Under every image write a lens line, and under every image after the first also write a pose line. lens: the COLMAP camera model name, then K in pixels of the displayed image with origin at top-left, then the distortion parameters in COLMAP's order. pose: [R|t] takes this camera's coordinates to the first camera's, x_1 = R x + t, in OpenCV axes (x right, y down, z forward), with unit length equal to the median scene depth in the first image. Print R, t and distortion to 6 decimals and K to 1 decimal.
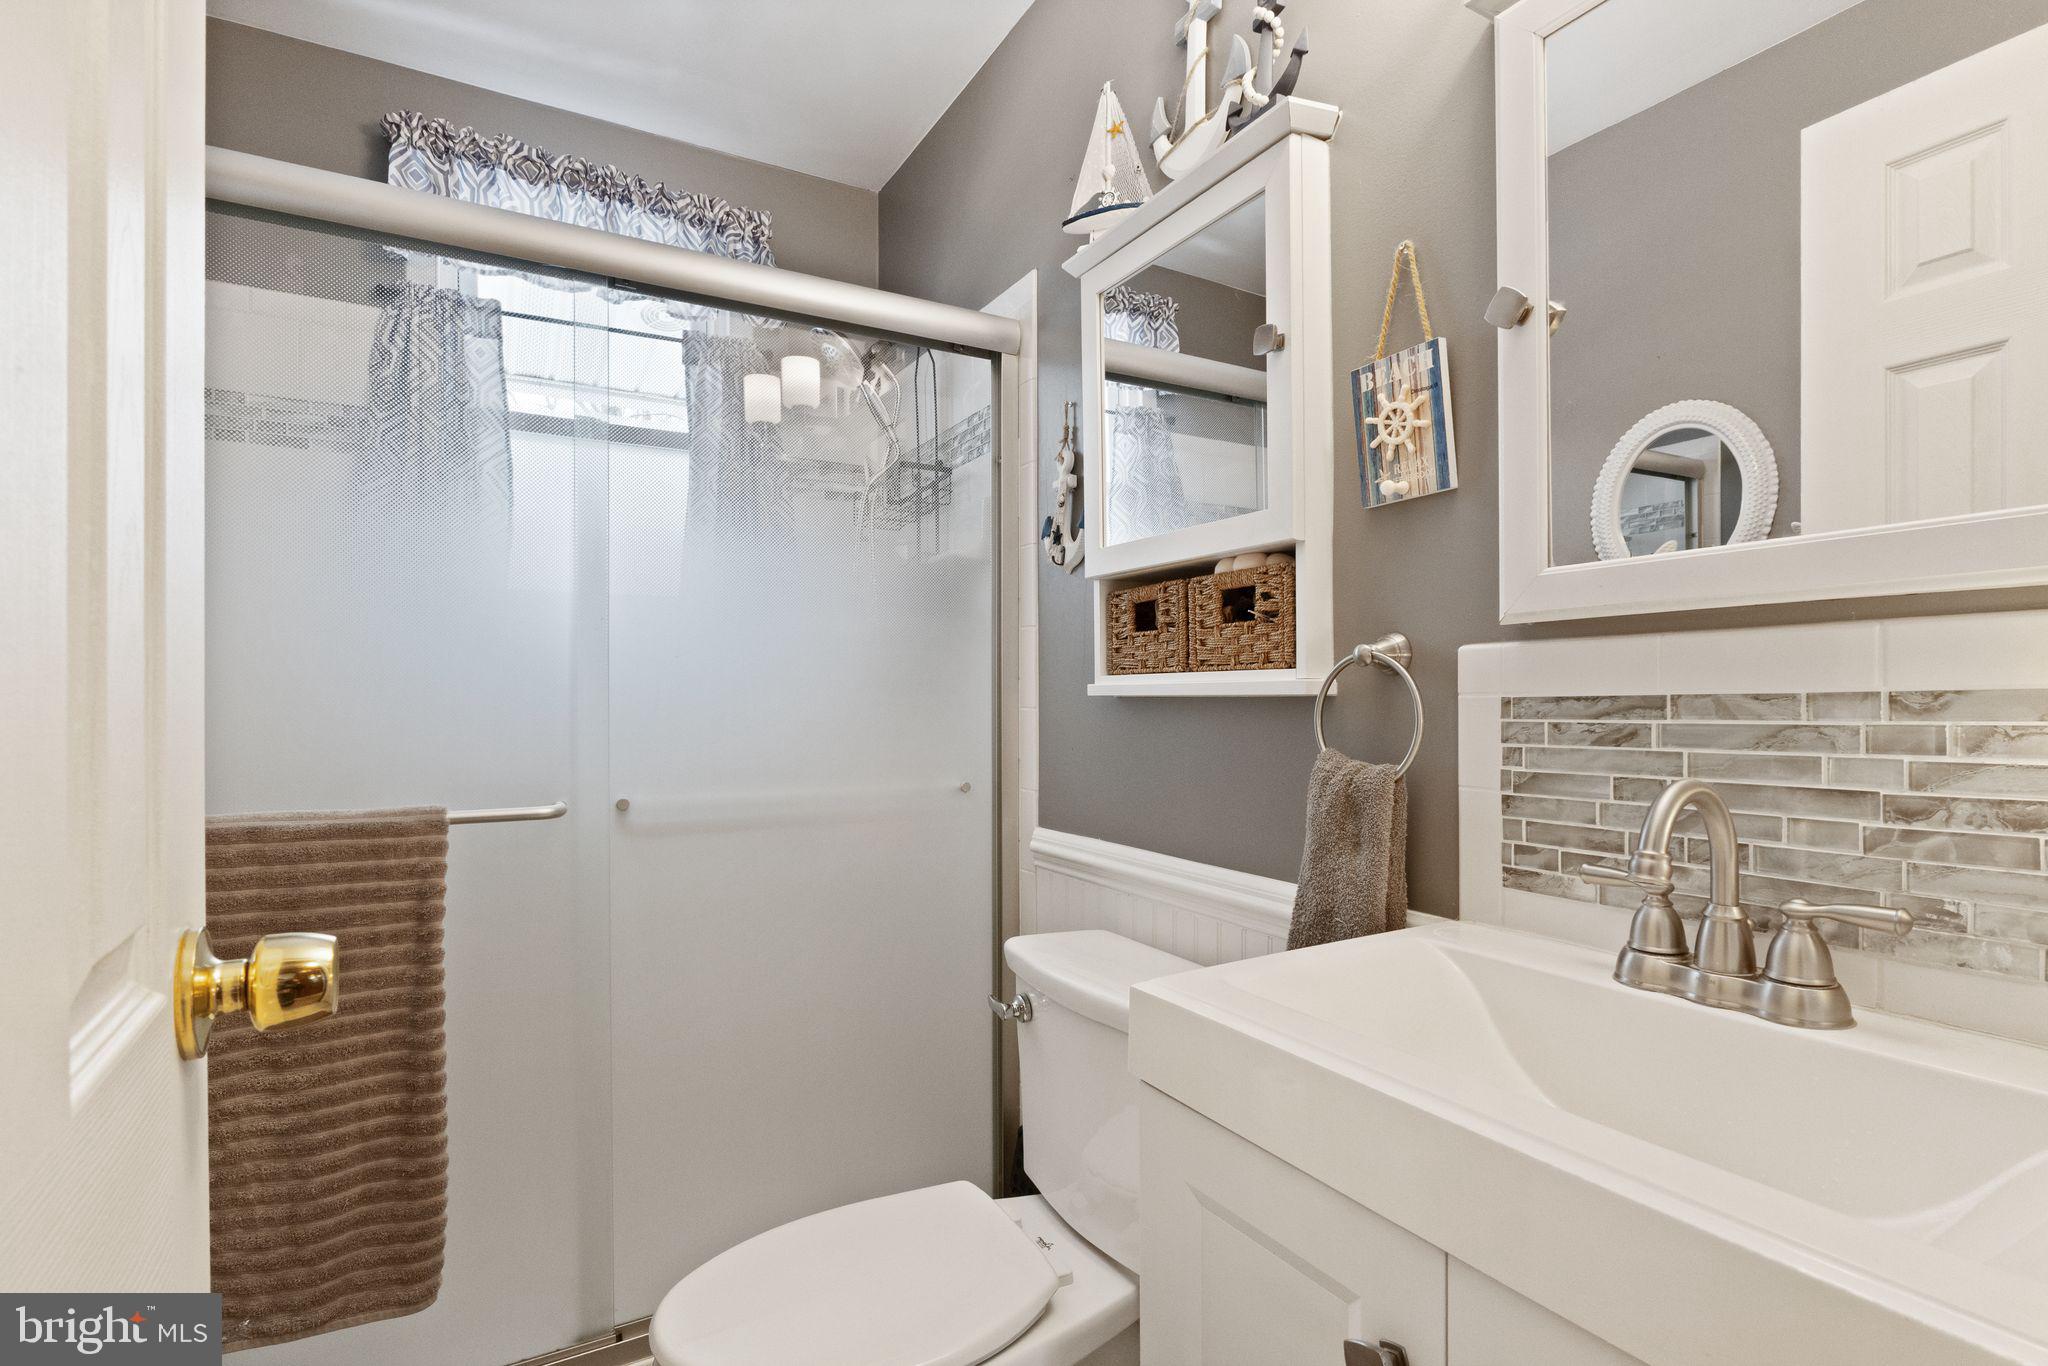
lens RADIAL K [[955.9, 0, 1025.0], [0, 955.9, 690.8], [0, 0, 1]] dist [-0.008995, -0.000403]
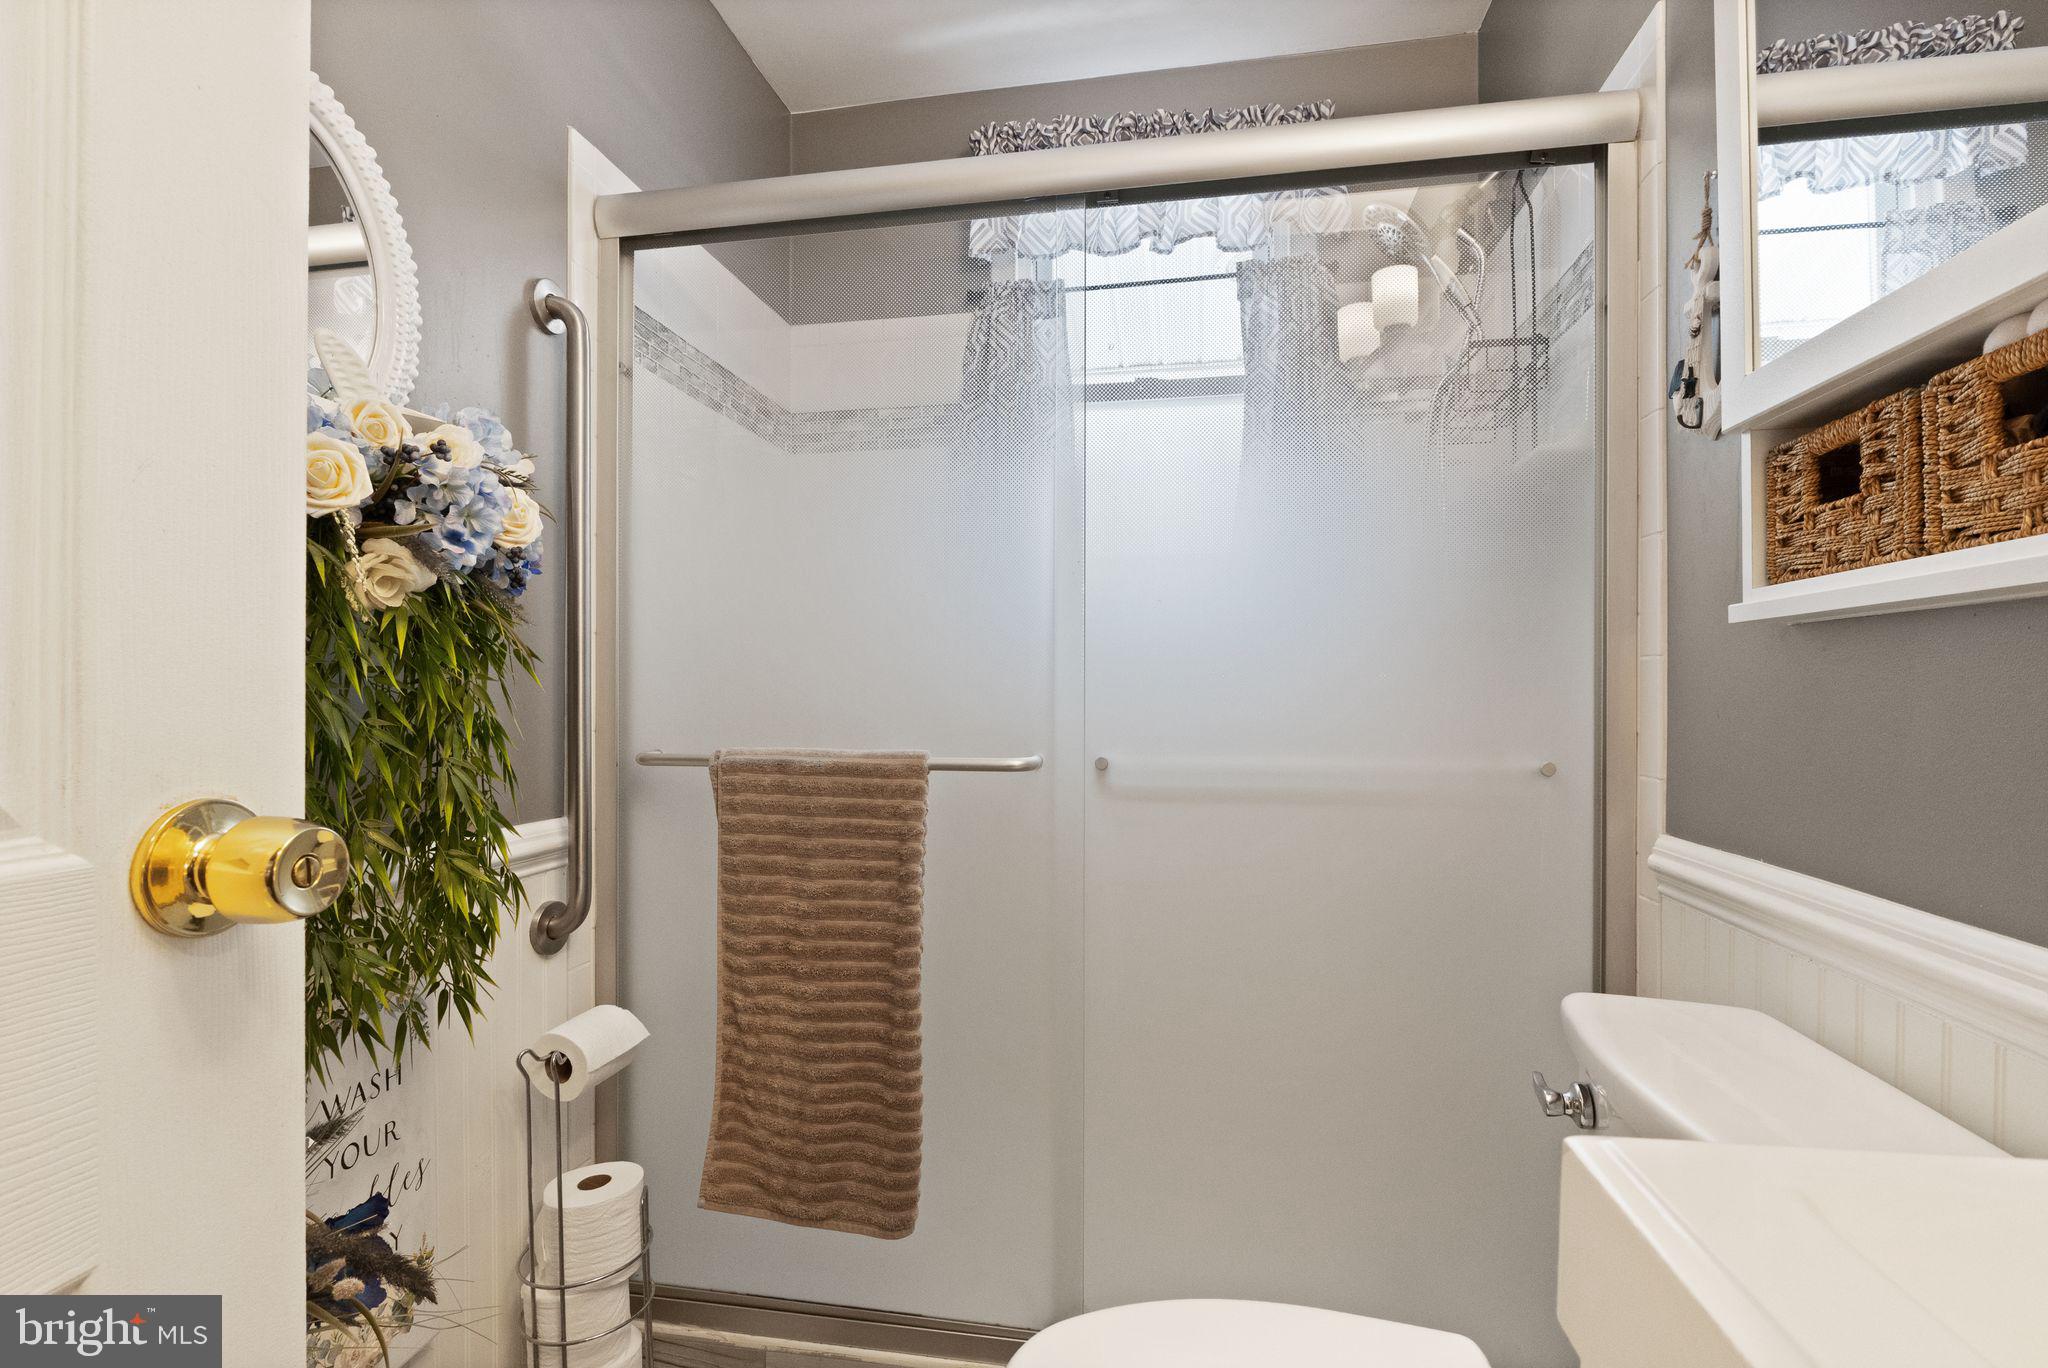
lens RADIAL K [[955.9, 0, 1023.7], [0, 955.9, 686.8], [0, 0, 1]] dist [-0.008995, -0.000403]
pose [[0.768315, -0.001963, -0.640069, 0.120072], [0.004455, 0.999987, 0.002281, 0.047067], [0.640056, -0.004605, 0.768314, 0.268287]]
